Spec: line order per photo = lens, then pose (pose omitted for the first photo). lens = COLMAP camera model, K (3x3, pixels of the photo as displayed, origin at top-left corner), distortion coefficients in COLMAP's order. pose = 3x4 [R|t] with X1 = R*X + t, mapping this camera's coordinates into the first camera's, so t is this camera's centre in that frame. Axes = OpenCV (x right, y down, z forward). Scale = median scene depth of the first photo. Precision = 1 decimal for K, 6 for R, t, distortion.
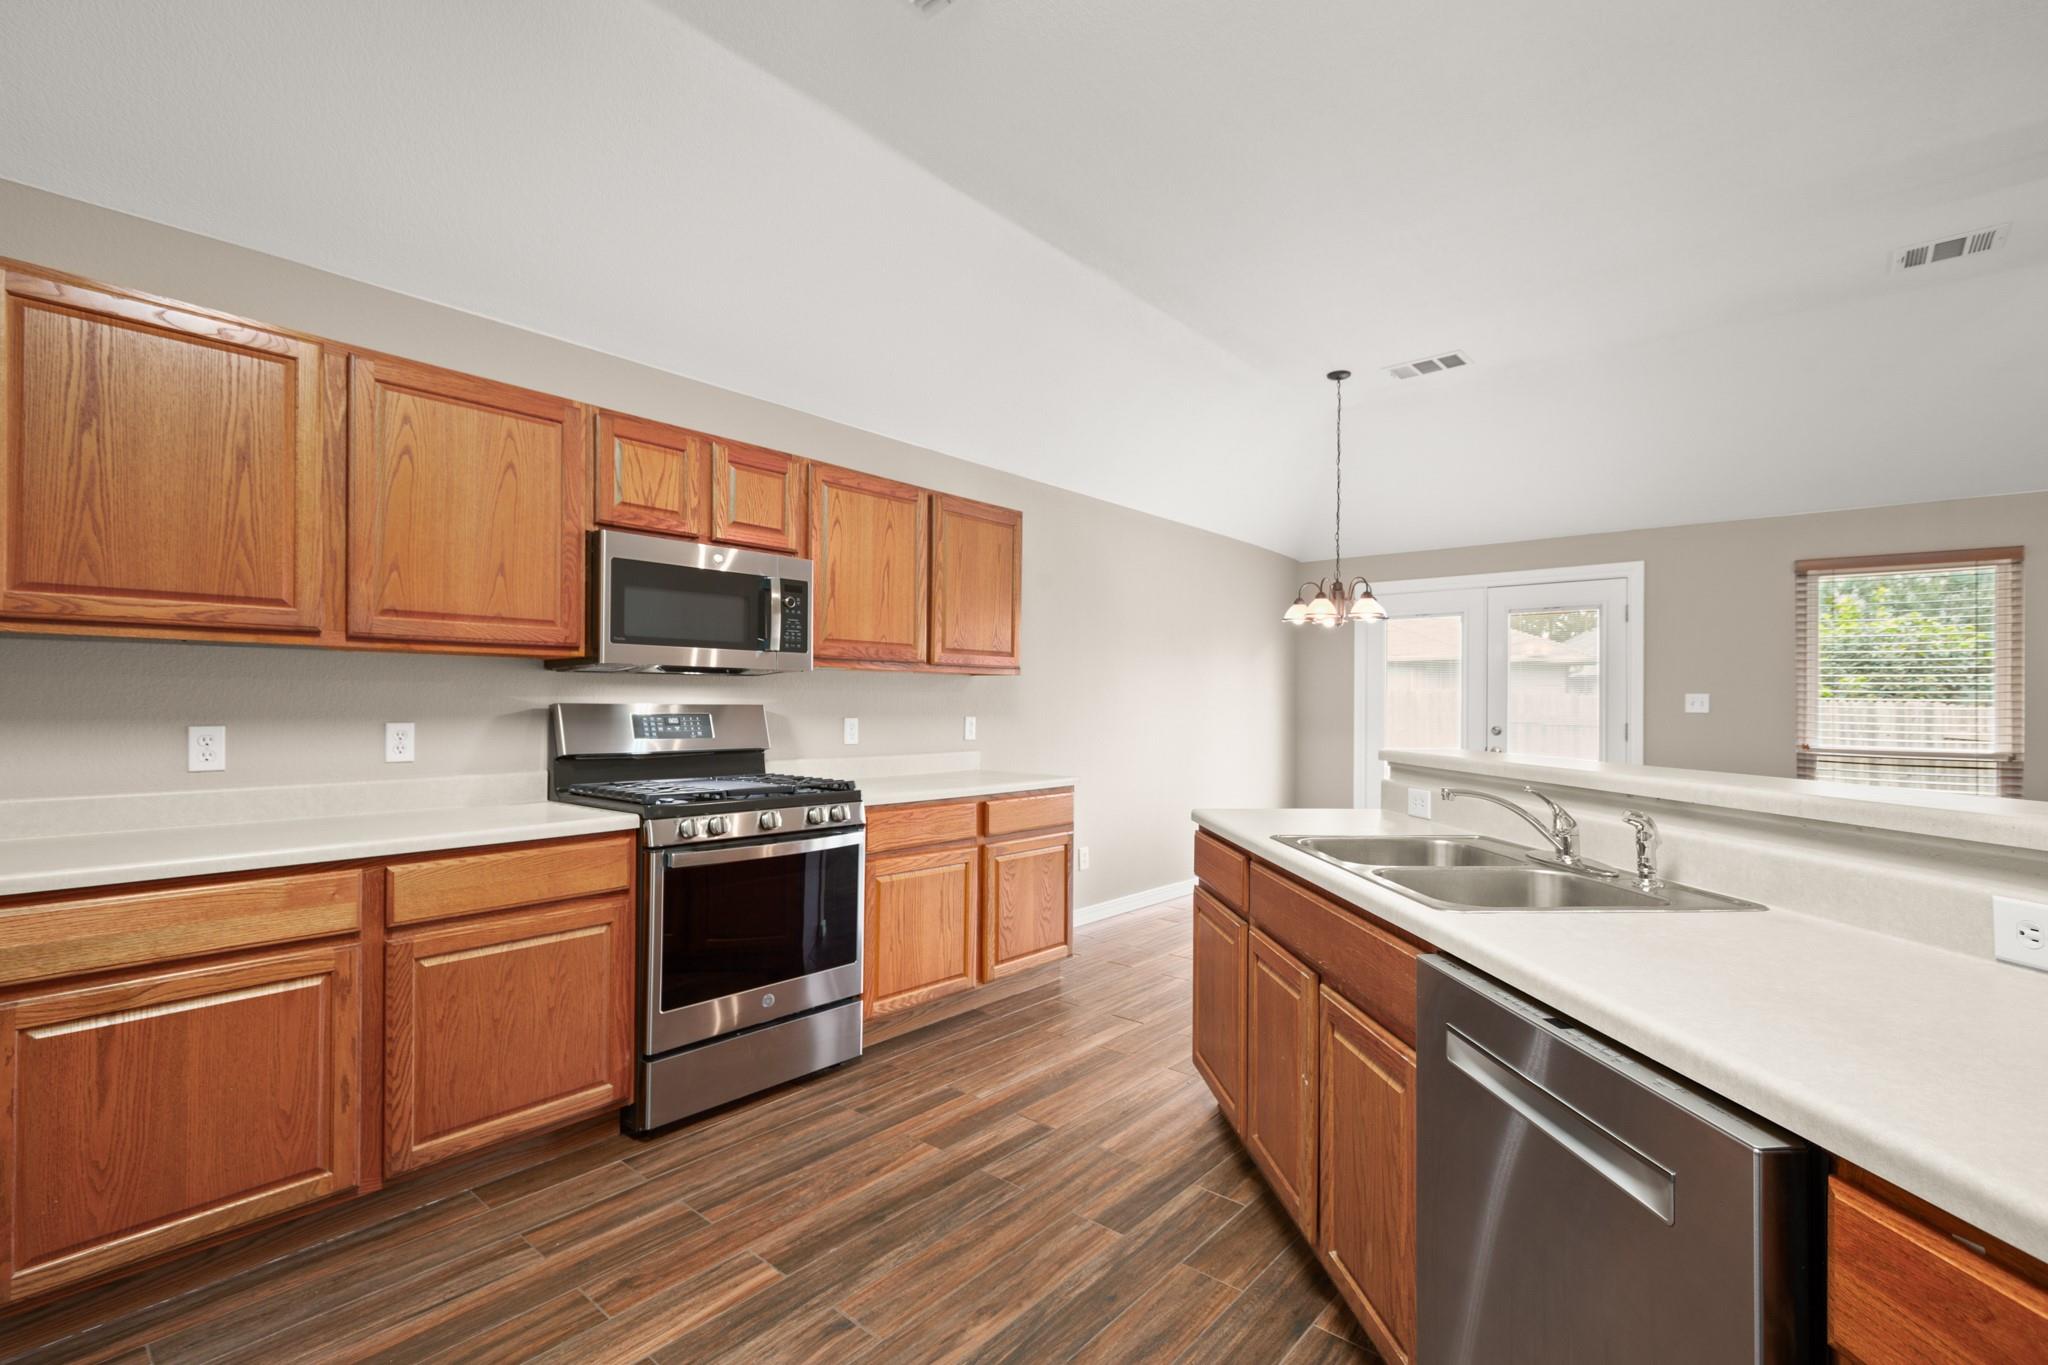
lens RADIAL K [[927.7, 0, 1052.0], [0, 927.7, 694.4], [0, 0, 1]] dist [0.014978, -0.004152]
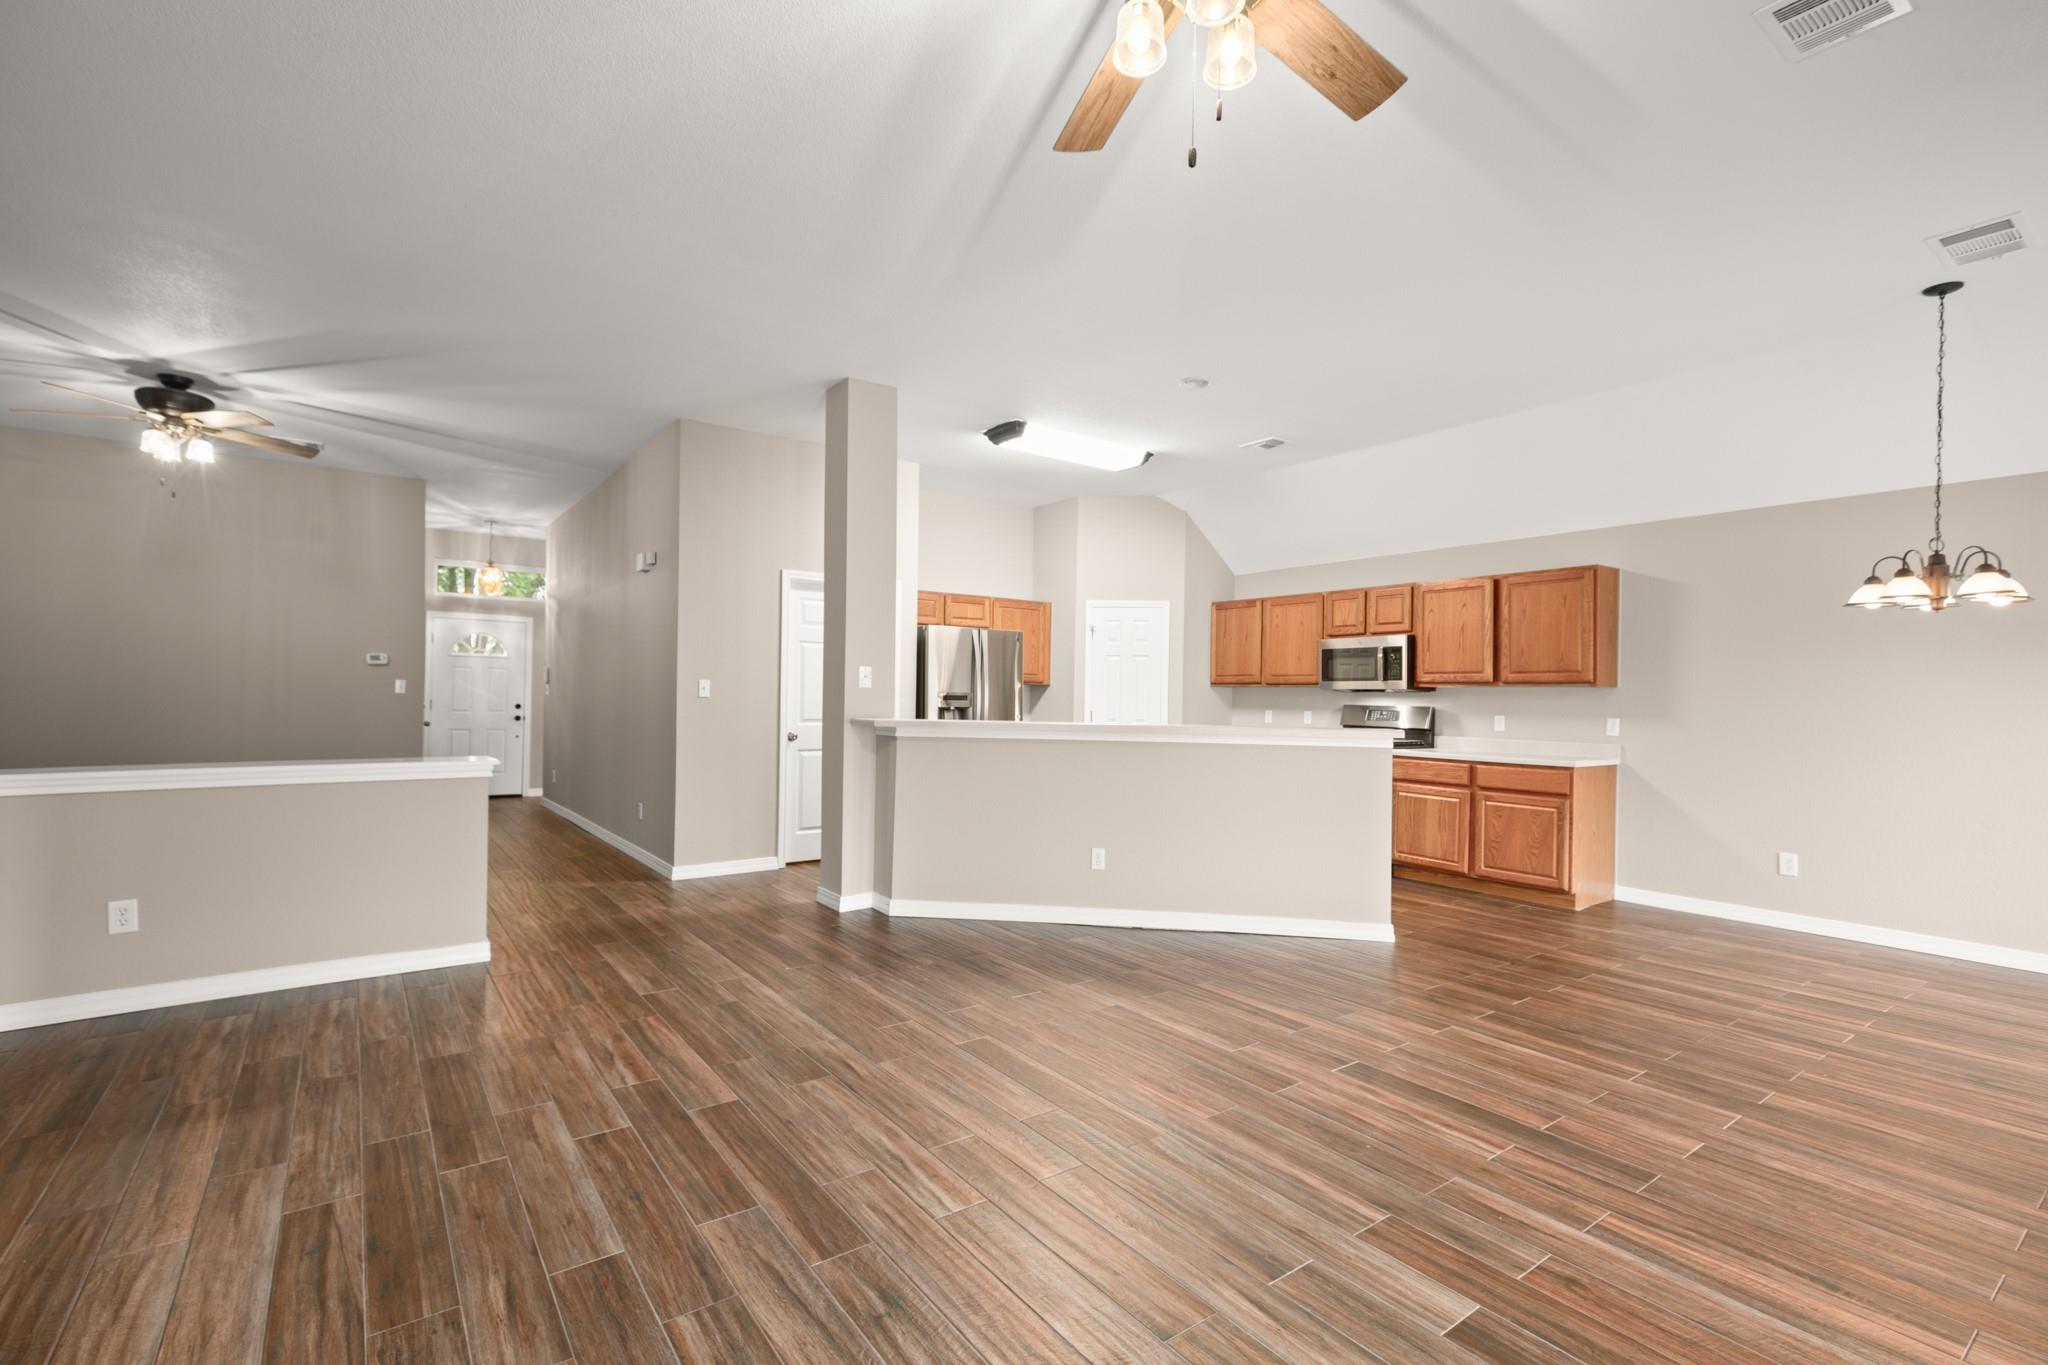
lens RADIAL K [[927.7, 0, 1018.9], [0, 927.7, 689.9], [0, 0, 1]] dist [0.014978, -0.004152]
pose [[-0.243392, -0.022154, -0.969675, 1.877062], [-0.010383, 0.999741, -0.020235, 0.026092], [0.969872, 0.005144, -0.243559, 0.661187]]
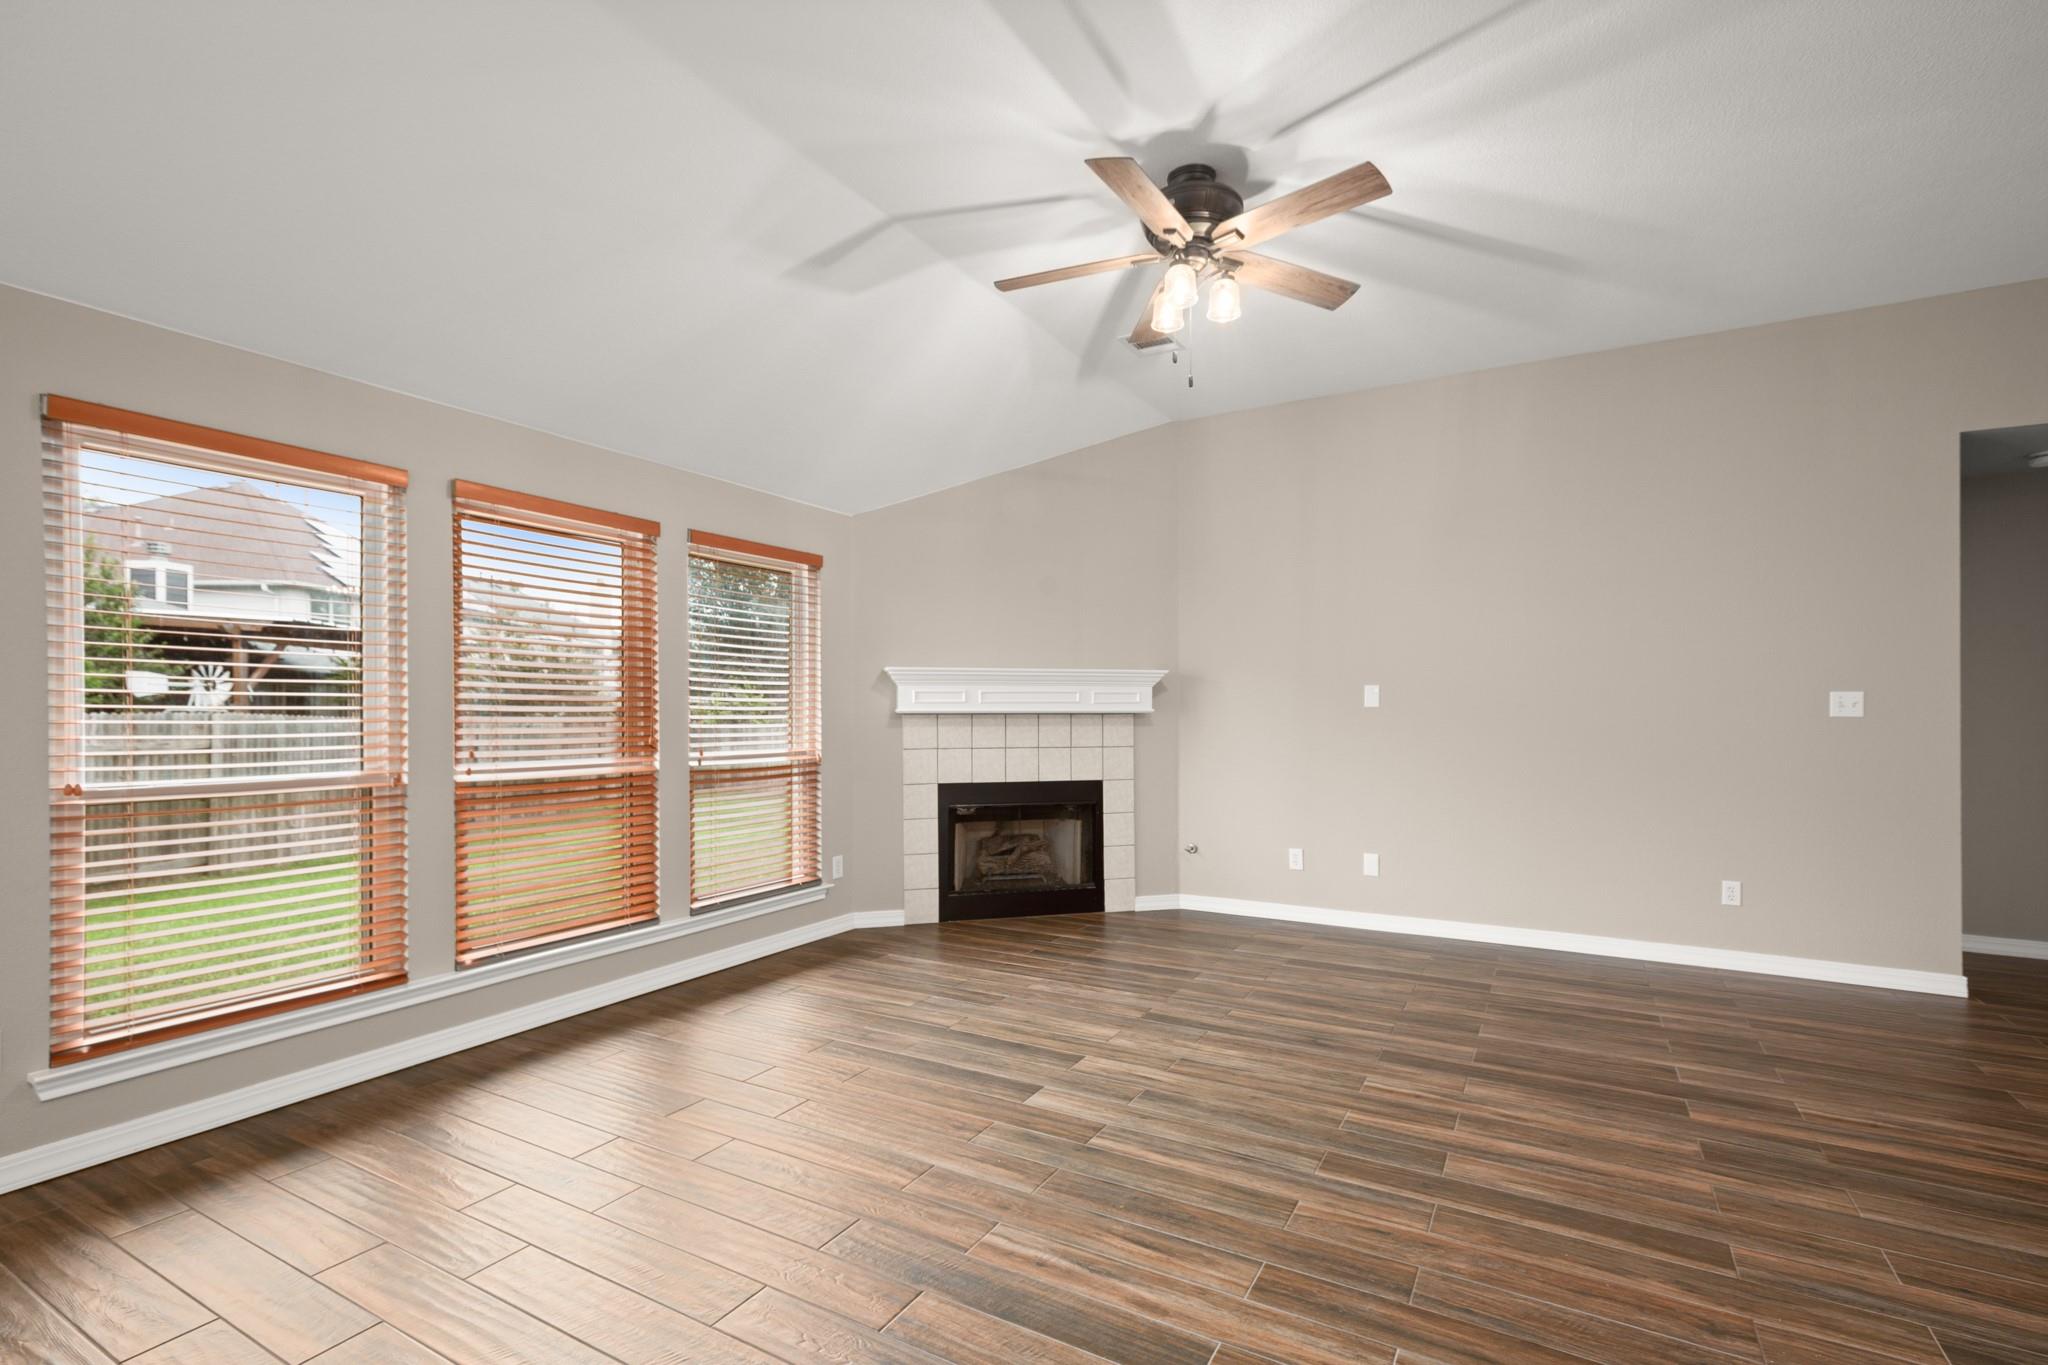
lens RADIAL K [[927.7, 0, 1046.6], [0, 927.7, 712.7], [0, 0, 1]] dist [0.014978, -0.004152]
pose [[-0.182810, -0.011060, 0.983086, 0.384980], [-0.006783, 0.999927, 0.009988, 0.012261], [-0.983125, -0.004842, -0.182871, 0.938785]]
